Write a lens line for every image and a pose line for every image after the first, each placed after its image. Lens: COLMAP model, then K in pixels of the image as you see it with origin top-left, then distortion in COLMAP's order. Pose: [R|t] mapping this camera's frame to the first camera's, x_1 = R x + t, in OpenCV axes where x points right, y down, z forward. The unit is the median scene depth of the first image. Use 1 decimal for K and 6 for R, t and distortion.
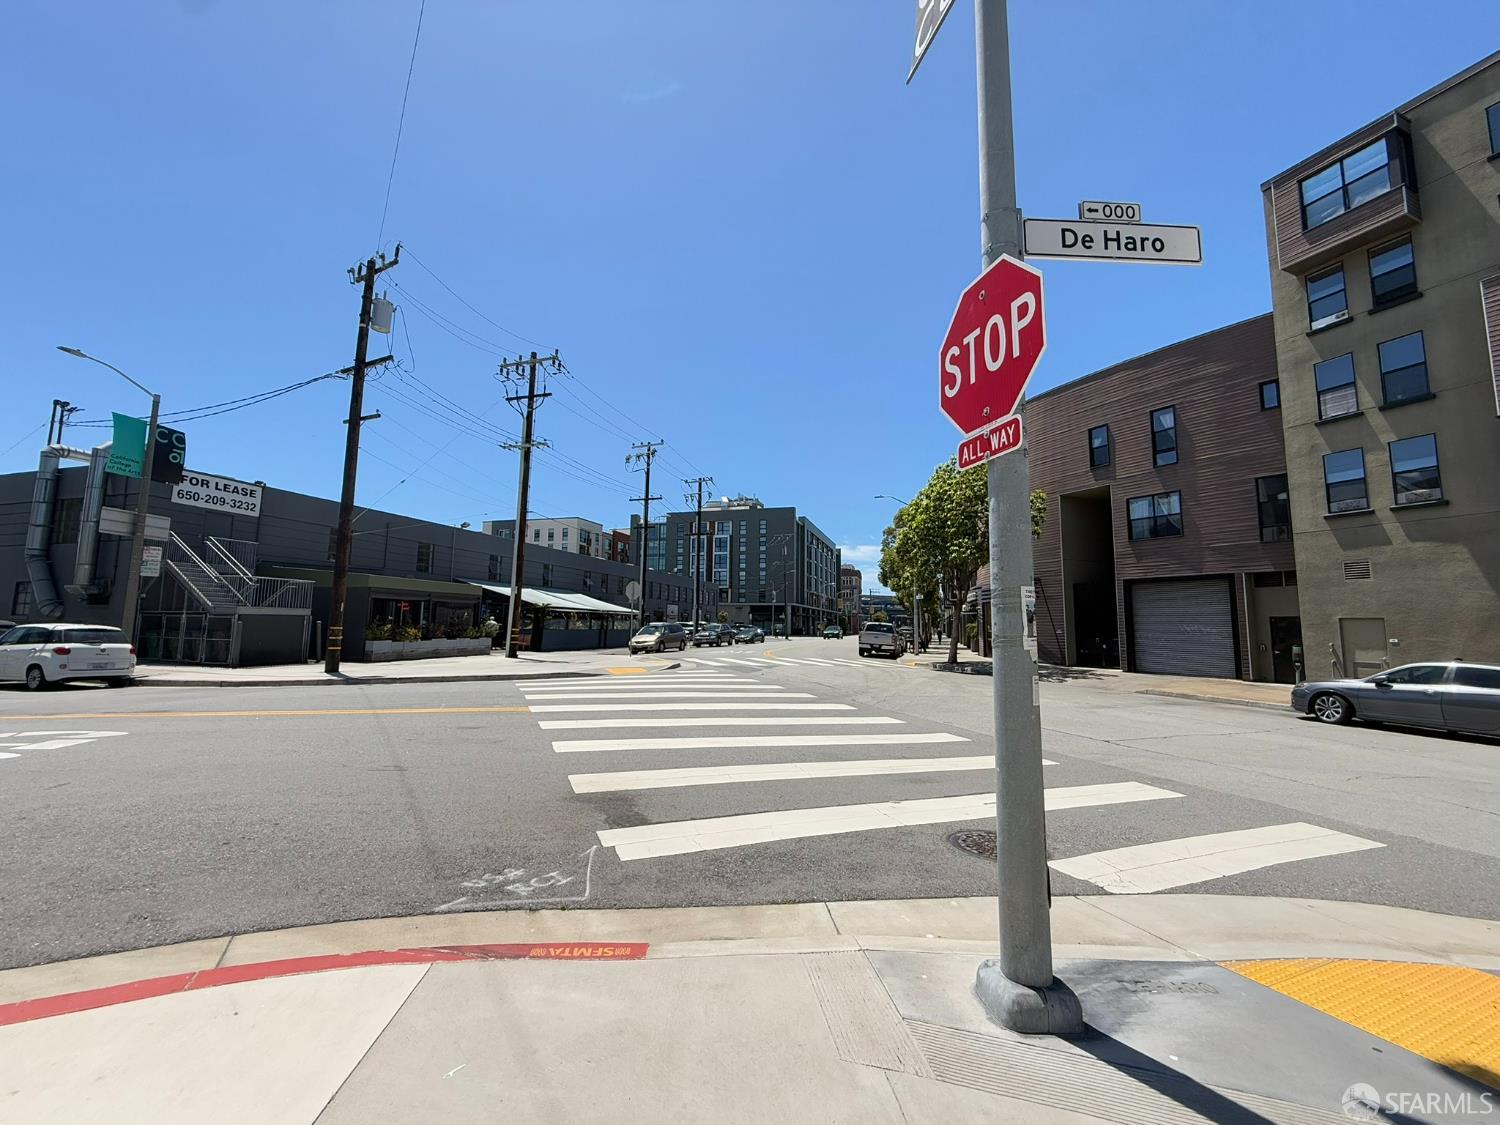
lens RADIAL K [[598.7, 0, 746.5], [0, 598.7, 561.6], [0, 0, 1]] dist [0.003171, -0.000426]
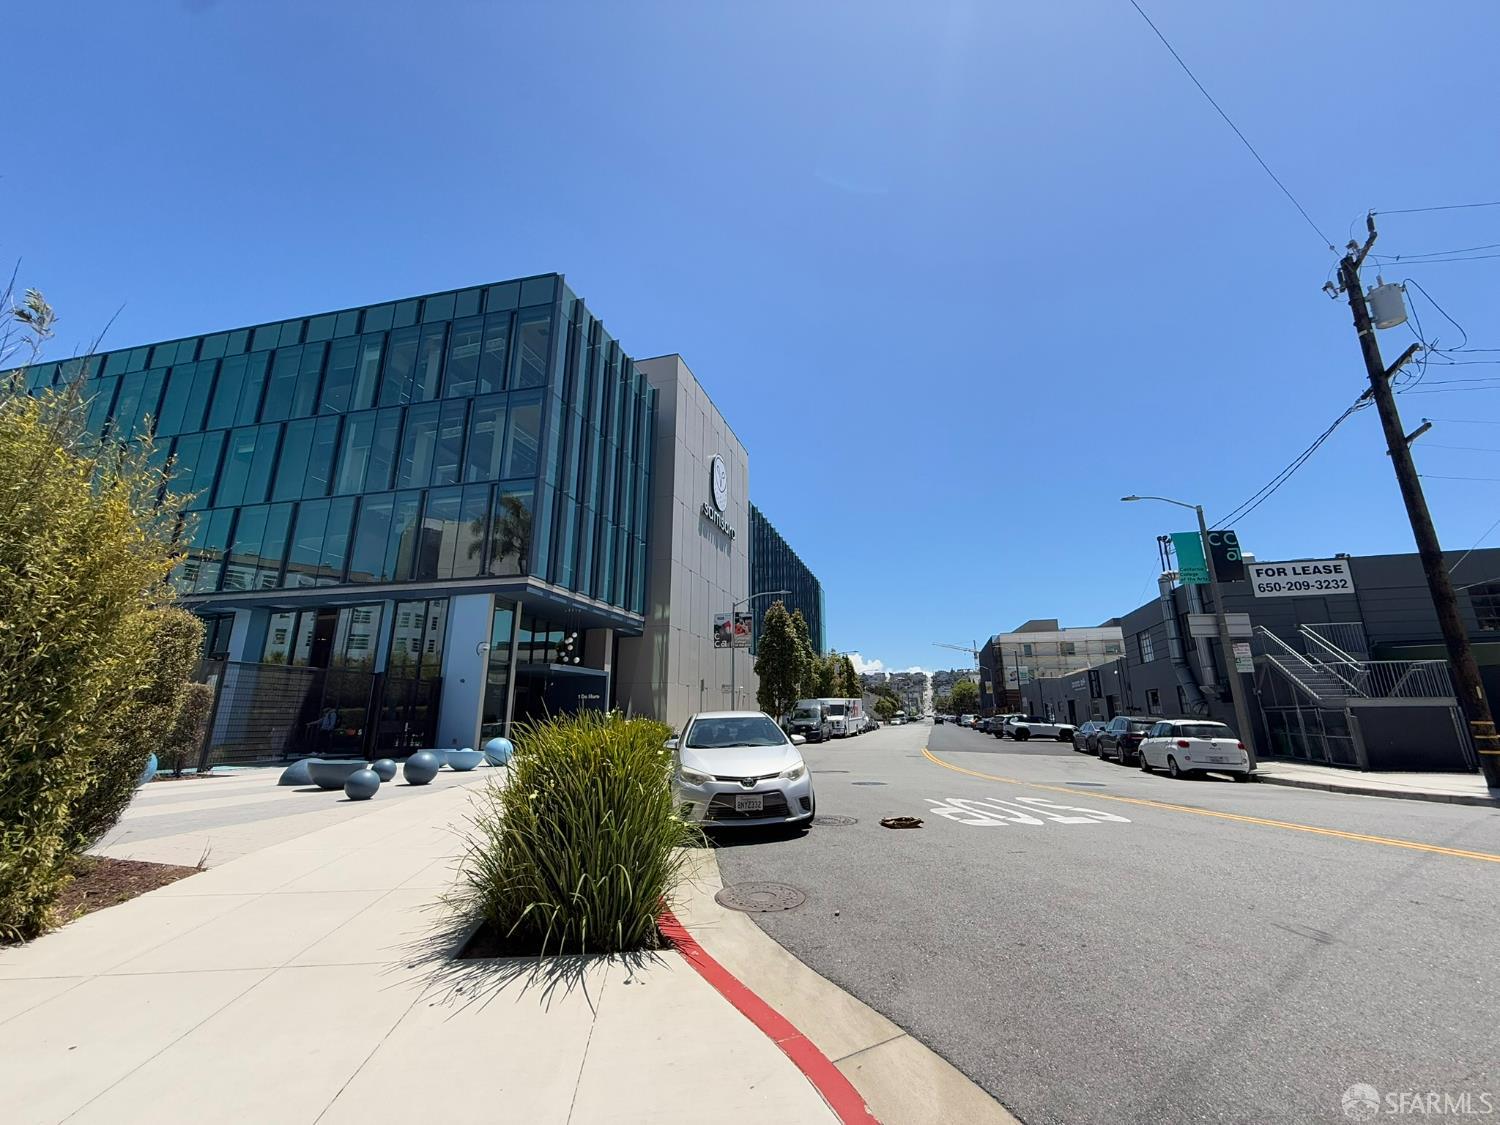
lens RADIAL K [[598.7, 0, 746.5], [0, 598.7, 561.6], [0, 0, 1]] dist [0.003171, -0.000426]
pose [[0.004865, -0.265570, -0.964079, 0.047401], [0.111633, 0.958209, -0.263390, 0.016869], [0.993738, -0.106342, 0.034308, 0.121691]]
